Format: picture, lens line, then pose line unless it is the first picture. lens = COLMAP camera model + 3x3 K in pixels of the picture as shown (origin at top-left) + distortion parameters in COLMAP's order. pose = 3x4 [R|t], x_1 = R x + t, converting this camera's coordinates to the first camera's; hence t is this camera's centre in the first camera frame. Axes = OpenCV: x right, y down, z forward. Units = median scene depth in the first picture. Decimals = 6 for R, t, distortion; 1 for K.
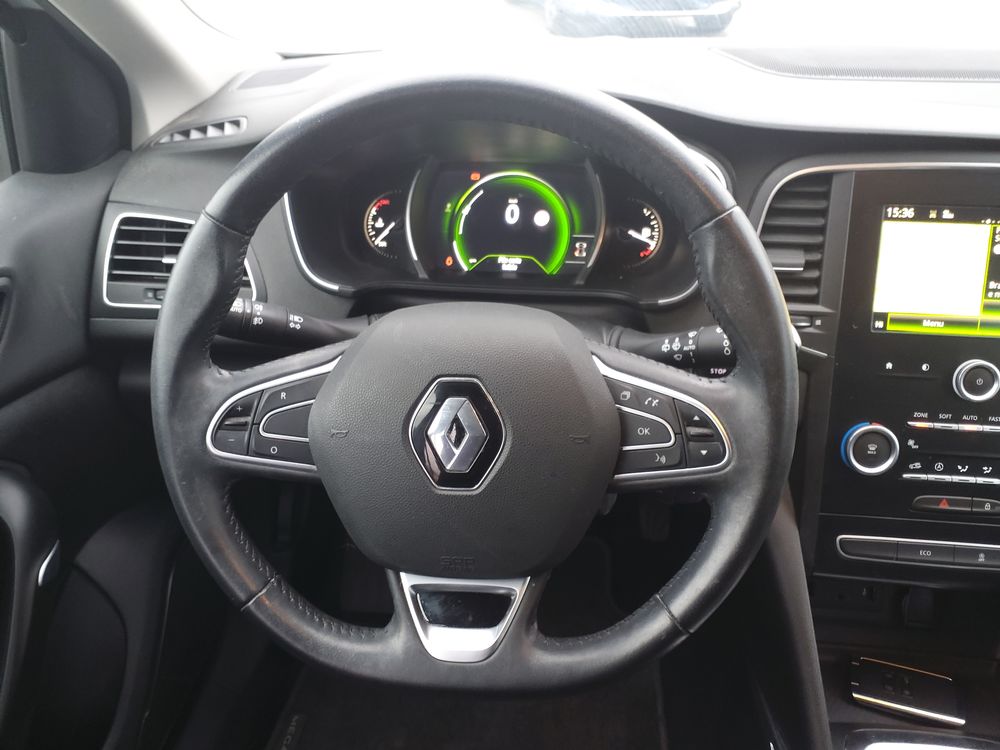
lens RADIAL K [[789.9, 0, 492.6], [0, 789.9, 382.4], [0, 0, 1]] dist [0.040897, -0.052495]
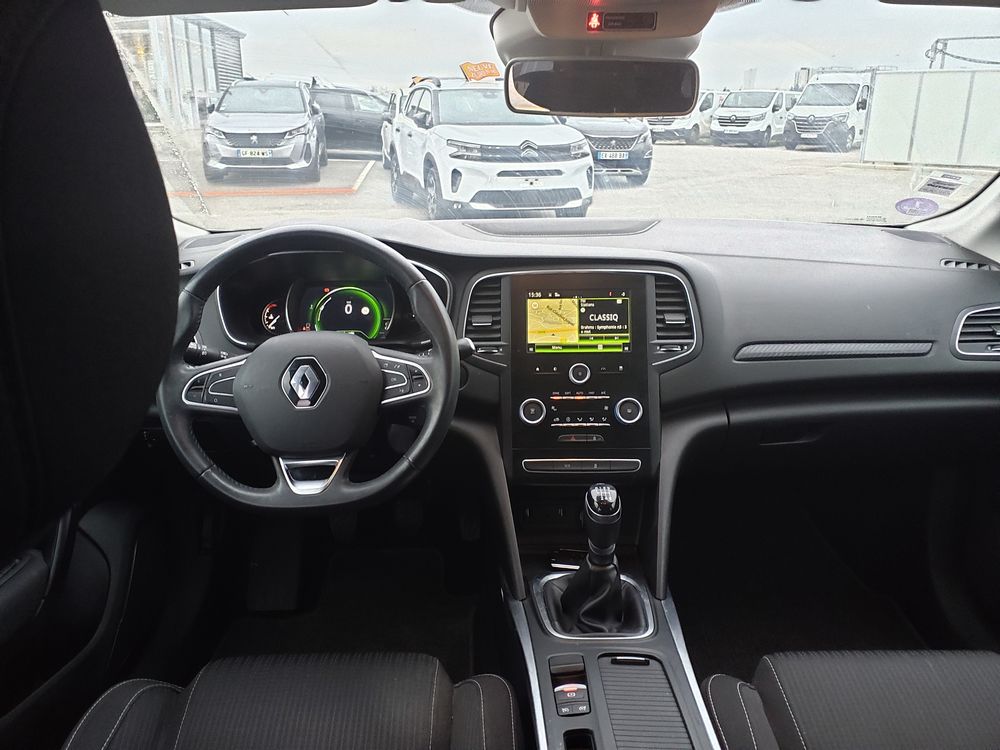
lens RADIAL K [[735.6, 0, 508.1], [0, 735.6, 370.0], [0, 0, 1]] dist [-0.012748, -0.018028]
pose [[0.986103, -0.039542, 0.161359, 0.134177], [0.073935, 0.974231, -0.213092, 0.374265], [-0.148775, 0.222061, 0.963616, -0.768818]]
